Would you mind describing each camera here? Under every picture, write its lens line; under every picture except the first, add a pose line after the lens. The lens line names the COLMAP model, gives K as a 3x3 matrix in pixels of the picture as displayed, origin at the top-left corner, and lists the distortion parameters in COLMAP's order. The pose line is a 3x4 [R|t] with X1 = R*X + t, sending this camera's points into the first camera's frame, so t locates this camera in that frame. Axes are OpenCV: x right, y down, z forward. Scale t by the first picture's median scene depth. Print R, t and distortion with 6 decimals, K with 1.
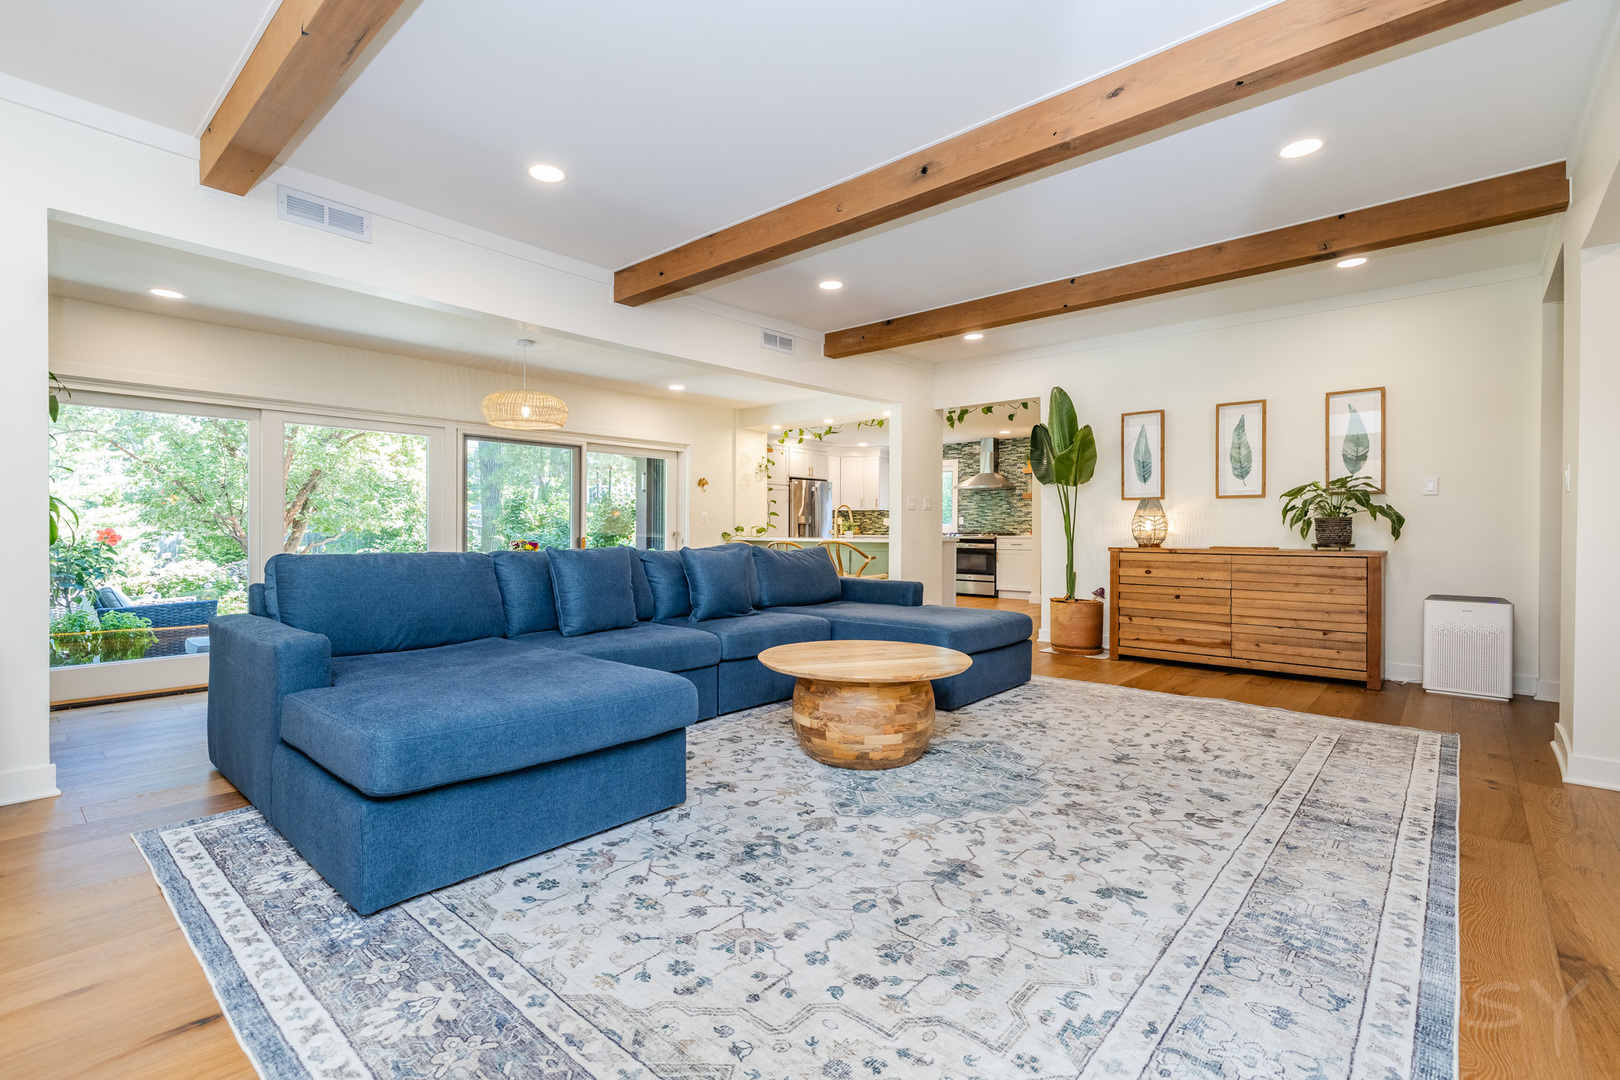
lens RADIAL K [[685.9, 0, 806.4], [0, 685.9, 531.8], [0, 0, 1]] dist [0.005422, 0.000010]
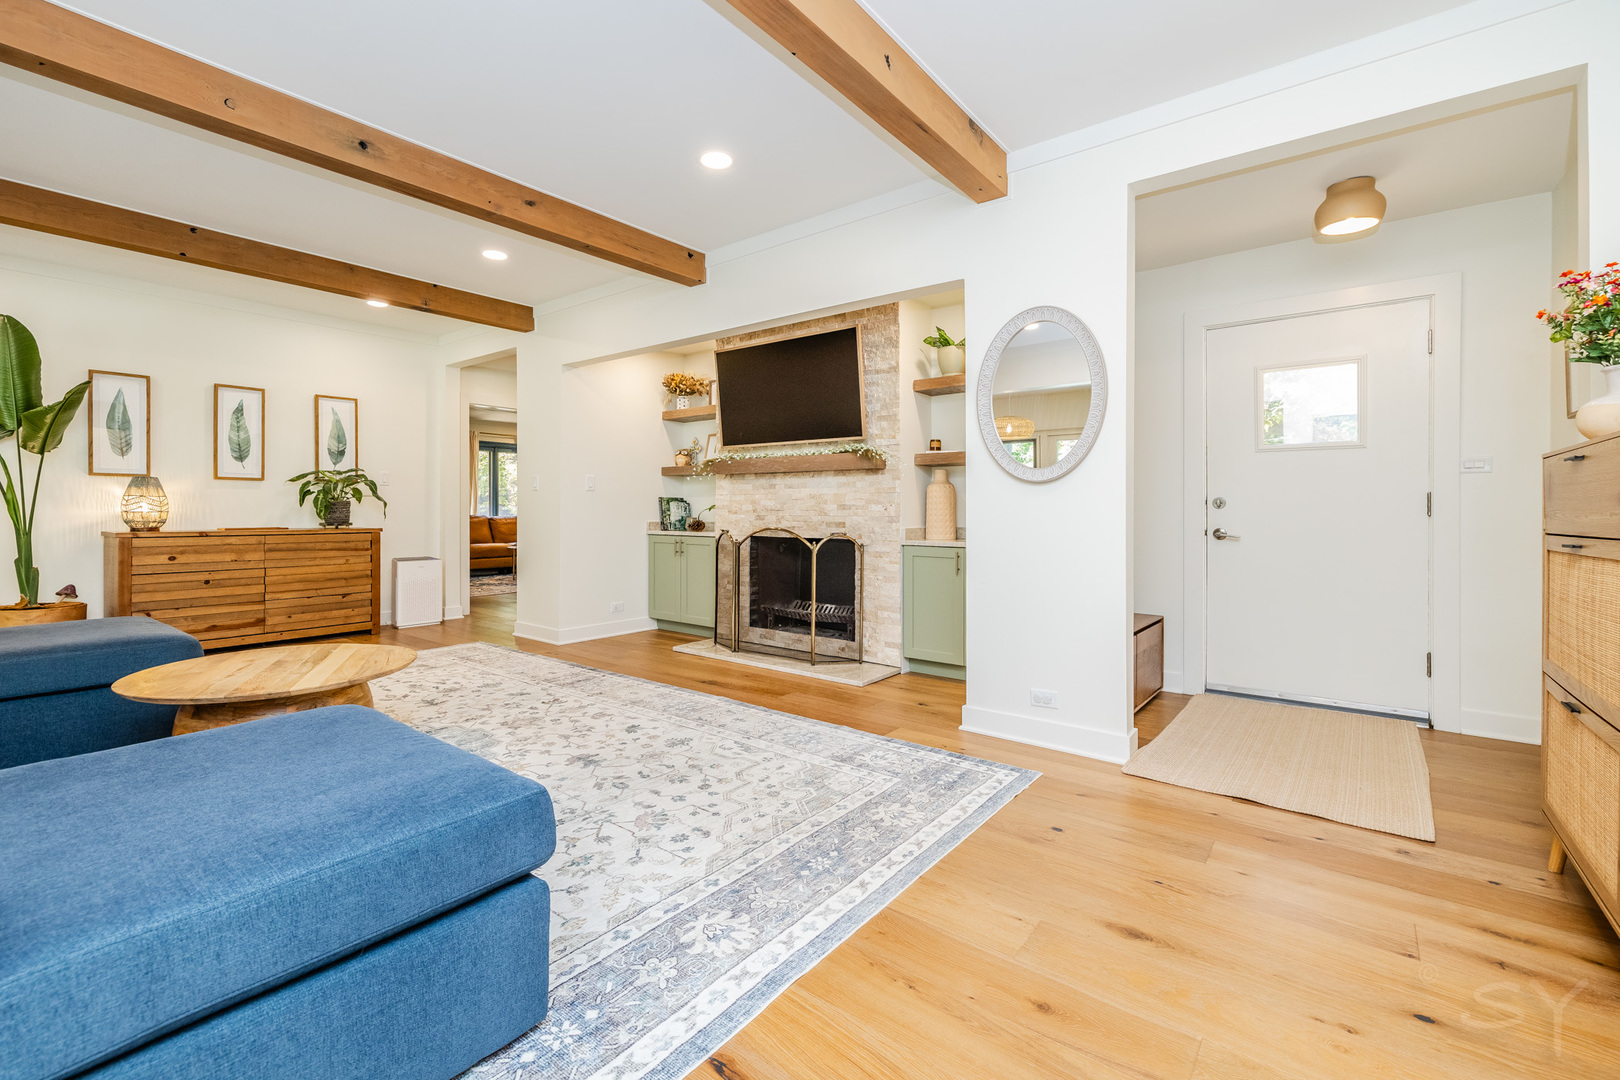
lens RADIAL K [[711.3, 0, 759.1], [0, 711.3, 512.6], [0, 0, 1]] dist [0.000017, -0.000048]
pose [[0.007507, -0.006310, 0.999952, -0.896427], [0.002165, 0.999978, 0.006294, -0.012477], [-0.999969, 0.002118, 0.007521, 0.466979]]
